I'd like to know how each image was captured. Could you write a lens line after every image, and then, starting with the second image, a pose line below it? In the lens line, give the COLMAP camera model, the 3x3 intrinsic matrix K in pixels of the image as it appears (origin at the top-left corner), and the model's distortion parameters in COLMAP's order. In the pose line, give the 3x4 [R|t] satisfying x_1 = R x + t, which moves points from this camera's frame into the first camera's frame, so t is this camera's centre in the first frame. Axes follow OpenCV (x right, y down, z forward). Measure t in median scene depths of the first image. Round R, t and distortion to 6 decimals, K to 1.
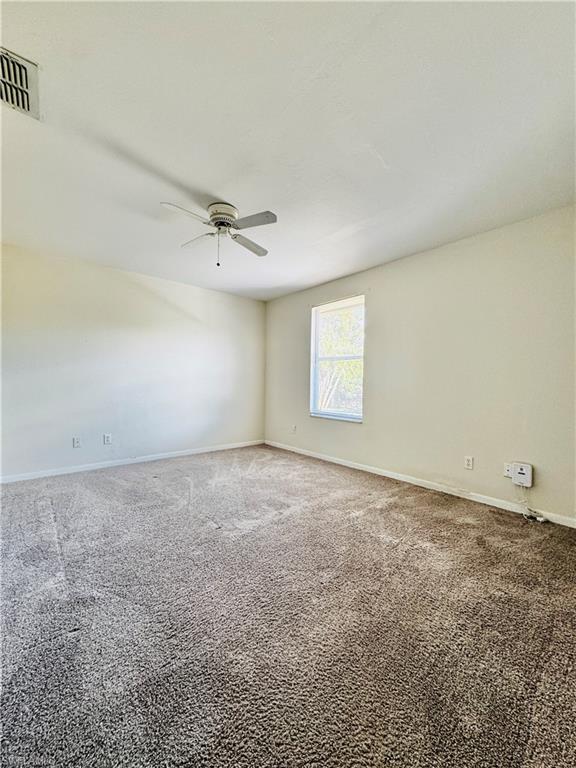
lens RADIAL K [[306.7, 0, 285.8], [0, 306.7, 381.3], [0, 0, 1]] dist [-0.005472, 0.001357]
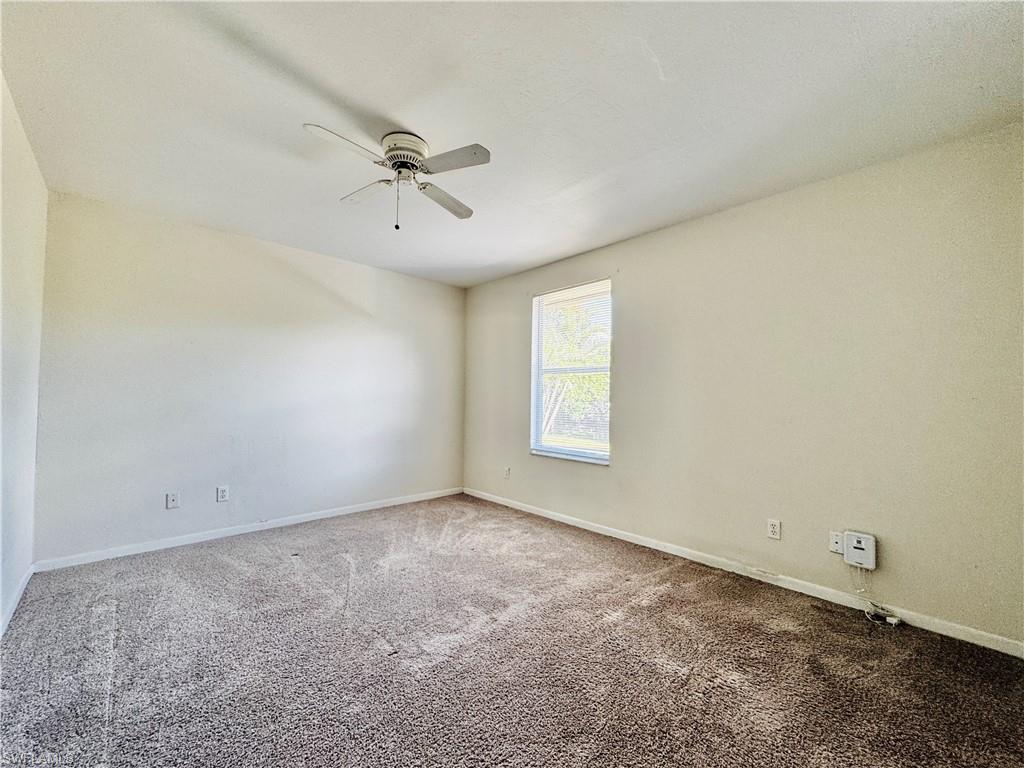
lens RADIAL K [[408.9, 0, 506.2], [0, 408.9, 382.2], [0, 0, 1]] dist [-0.005472, 0.001357]
pose [[0.999004, 0.001666, 0.044588, -0.028436], [-0.000085, 0.999372, -0.035433, -0.025009], [-0.044619, 0.035394, 0.998377, 0.139670]]
